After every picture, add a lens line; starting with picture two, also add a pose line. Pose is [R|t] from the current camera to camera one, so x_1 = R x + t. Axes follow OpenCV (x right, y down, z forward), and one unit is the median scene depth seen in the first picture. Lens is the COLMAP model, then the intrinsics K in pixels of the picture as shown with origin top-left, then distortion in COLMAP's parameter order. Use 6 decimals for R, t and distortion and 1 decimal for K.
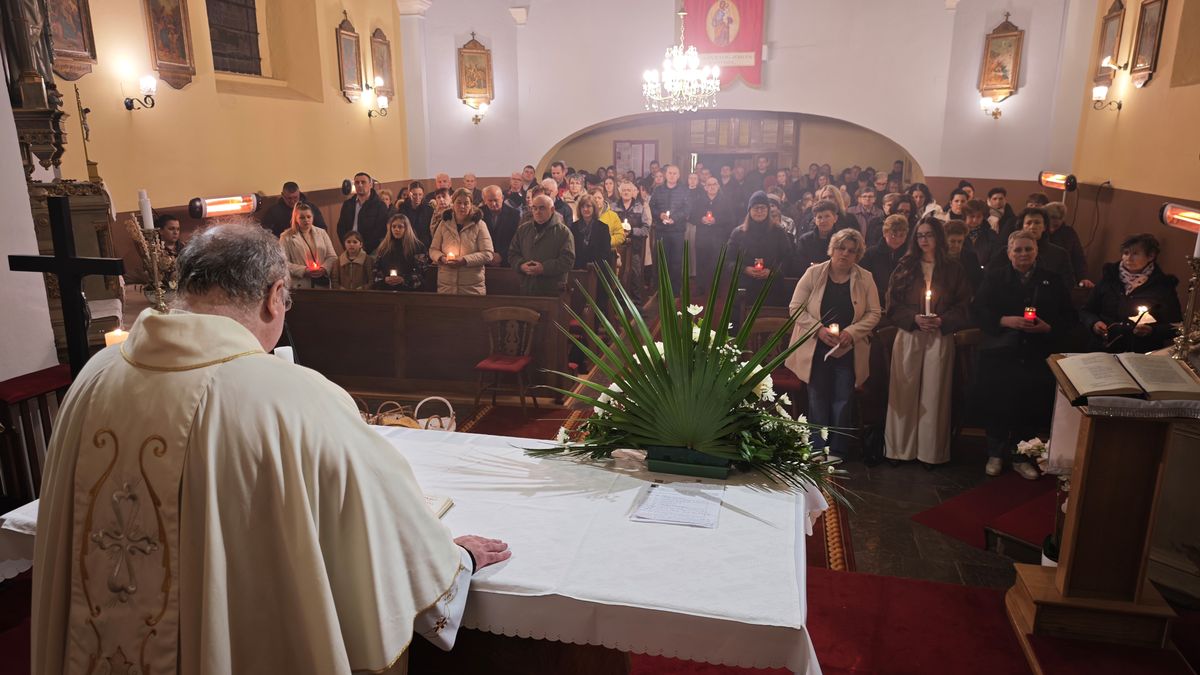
lens RADIAL K [[808.8, 0, 577.6], [0, 808.8, 333.9], [0, 0, 1]] dist [0.027920, 0.004131]
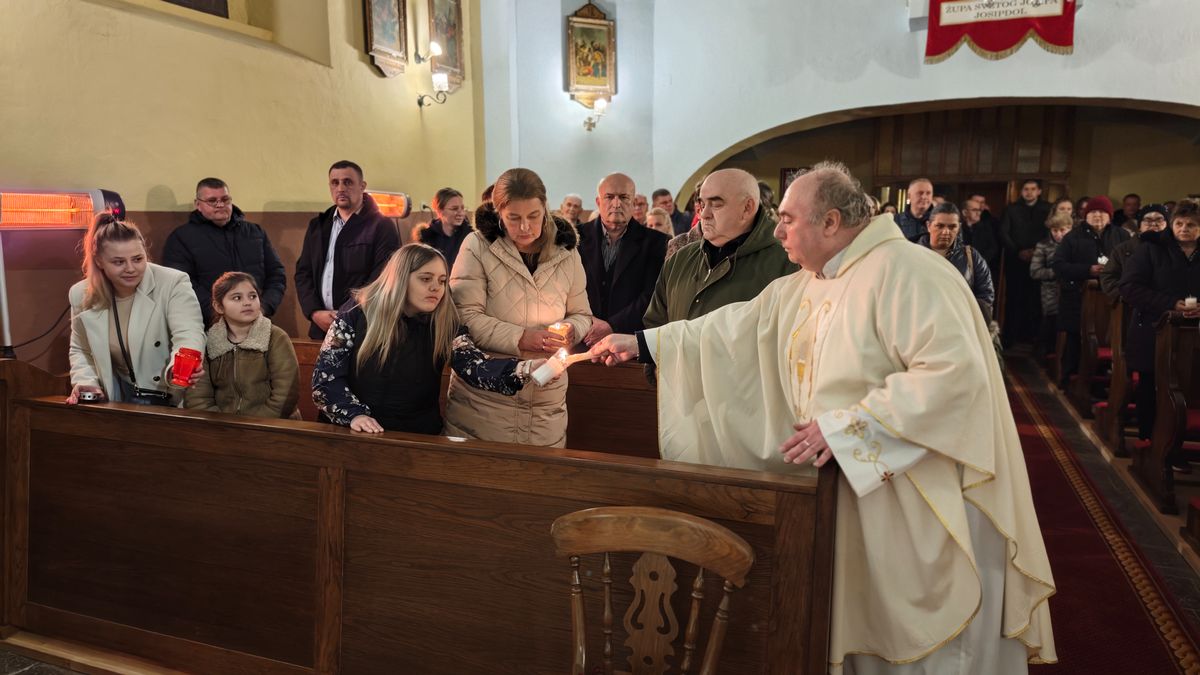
lens RADIAL K [[796.5, 0, 600.0], [0, 796.5, 337.5], [0, 0, 1]] dist [0.033978, -0.037490]
pose [[0.992699, 0.021947, -0.118601, -0.039376], [-0.031962, 0.996019, -0.083215, -0.040190], [0.116302, 0.086398, 0.989449, 0.413877]]
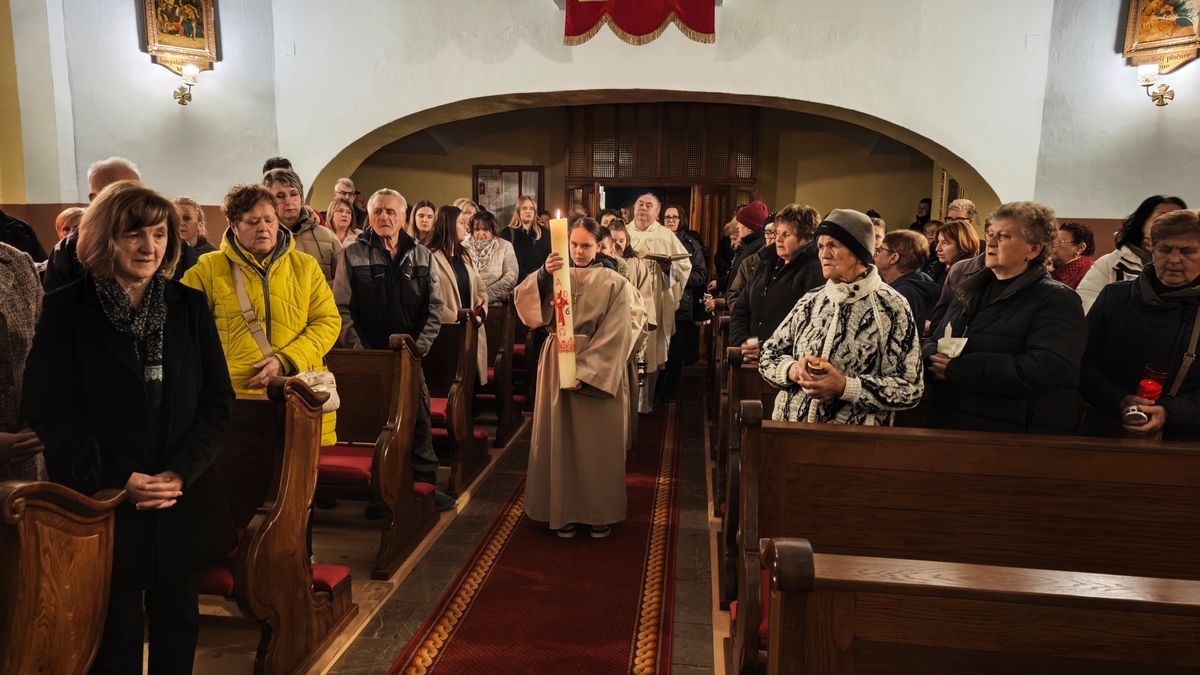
lens RADIAL K [[796.5, 0, 600.0], [0, 796.5, 337.5], [0, 0, 1]] dist [0.033978, -0.037490]
pose [[0.993532, 0.007564, 0.113303, 0.096721], [0.002212, 0.996301, -0.085903, -0.070460], [-0.113534, 0.085598, 0.989840, 0.524777]]
